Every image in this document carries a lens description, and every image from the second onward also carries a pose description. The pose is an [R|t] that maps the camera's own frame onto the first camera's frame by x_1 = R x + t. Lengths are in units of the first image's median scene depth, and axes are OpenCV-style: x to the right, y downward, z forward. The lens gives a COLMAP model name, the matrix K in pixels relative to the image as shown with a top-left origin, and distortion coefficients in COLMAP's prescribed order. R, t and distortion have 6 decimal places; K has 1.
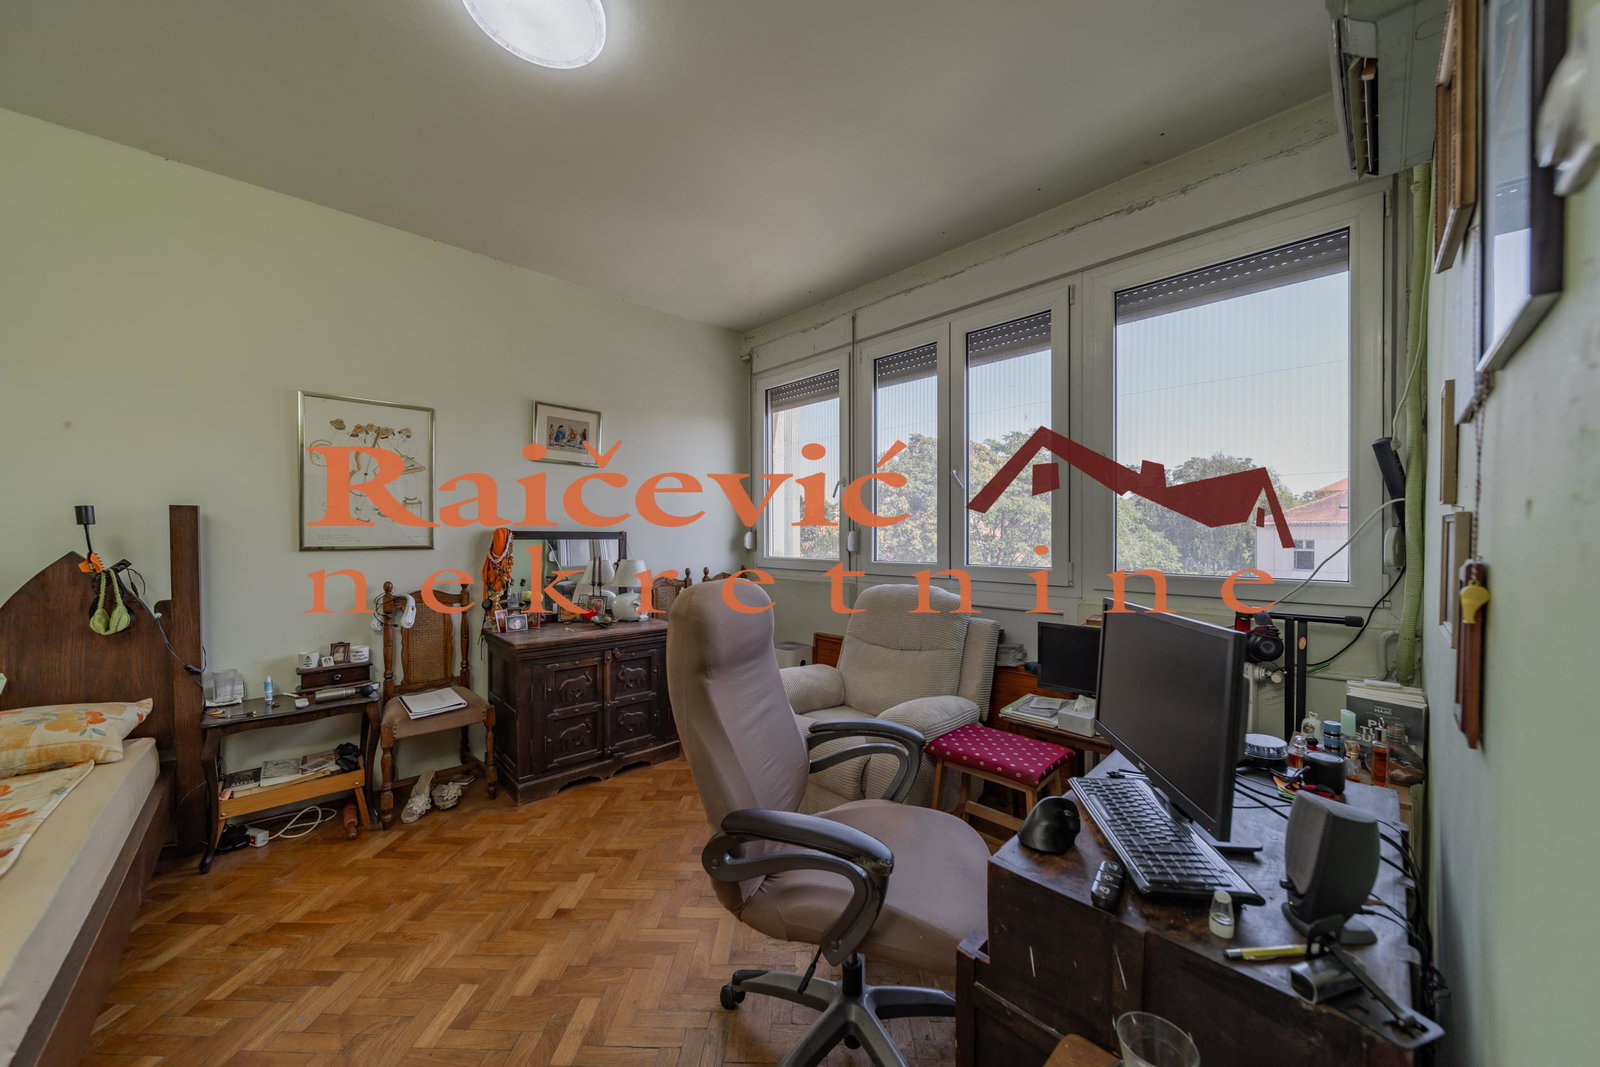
lens RADIAL K [[557.4, 0, 798.1], [0, 557.4, 527.8], [0, 0, 1]] dist [-0.000770, -0.000334]
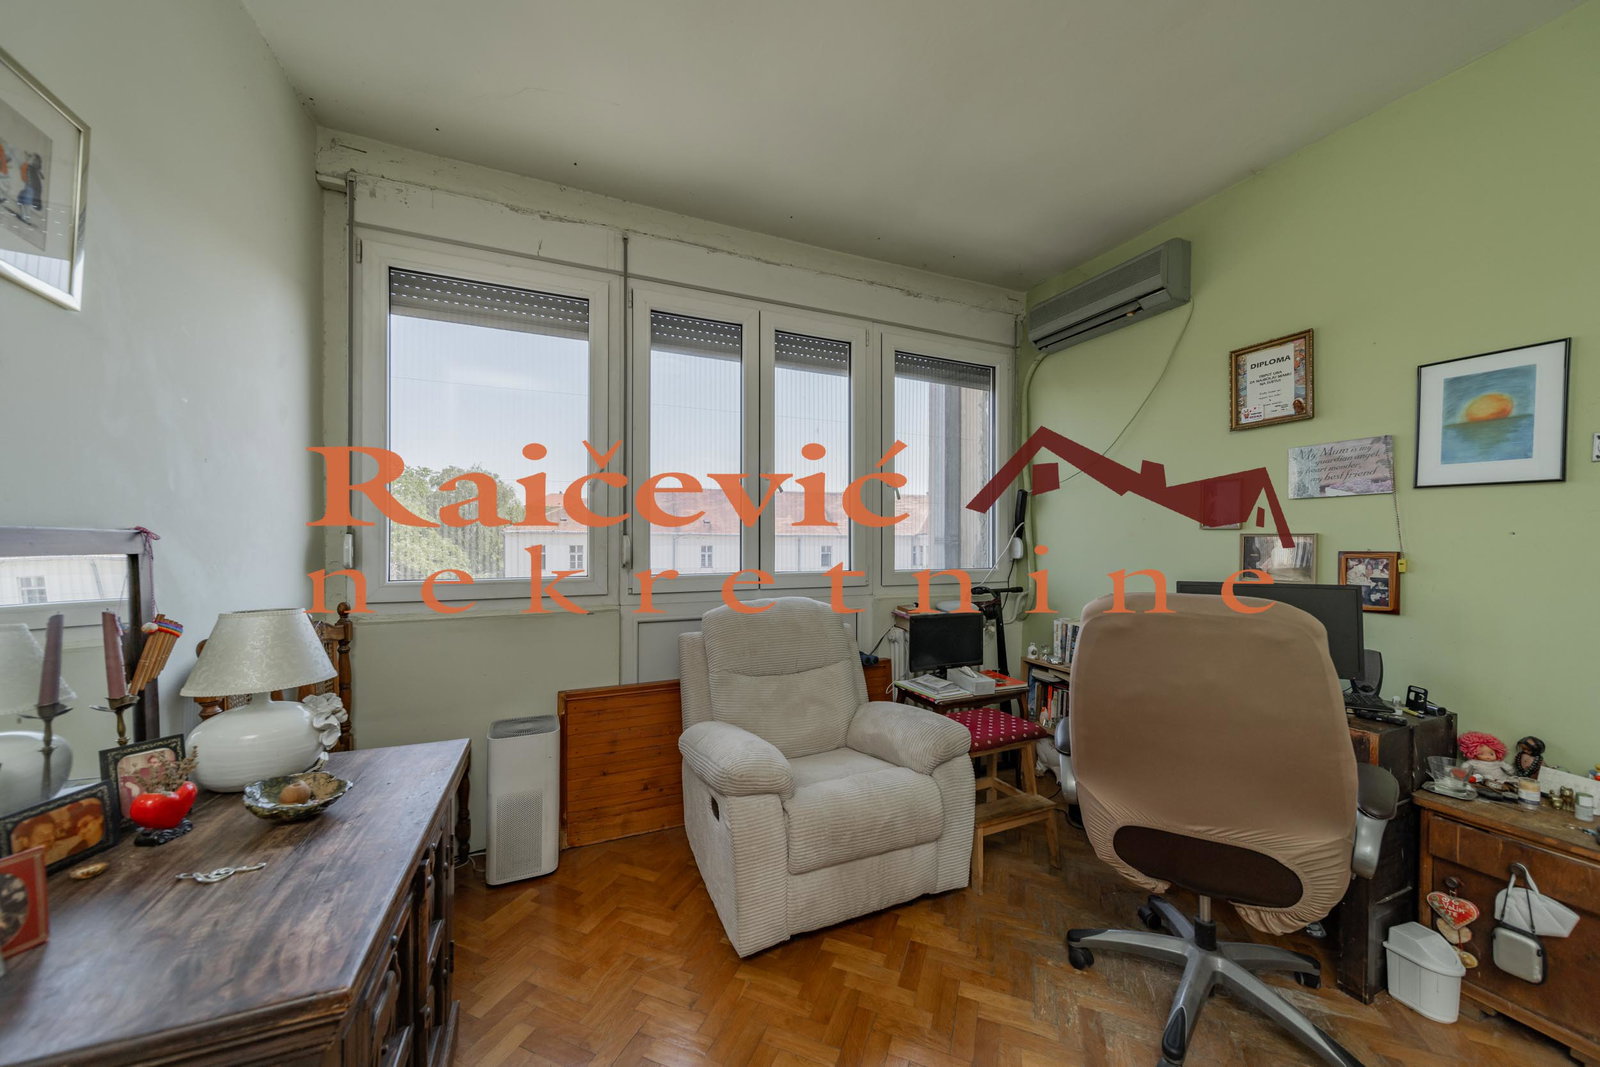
lens RADIAL K [[557.4, 0, 798.1], [0, 557.4, 527.8], [0, 0, 1]] dist [-0.000770, -0.000334]
pose [[0.338004, 0.010340, 0.941088, -0.502599], [-0.010996, 0.999915, -0.007038, -0.003993], [-0.941080, -0.007969, 0.338089, 0.555356]]
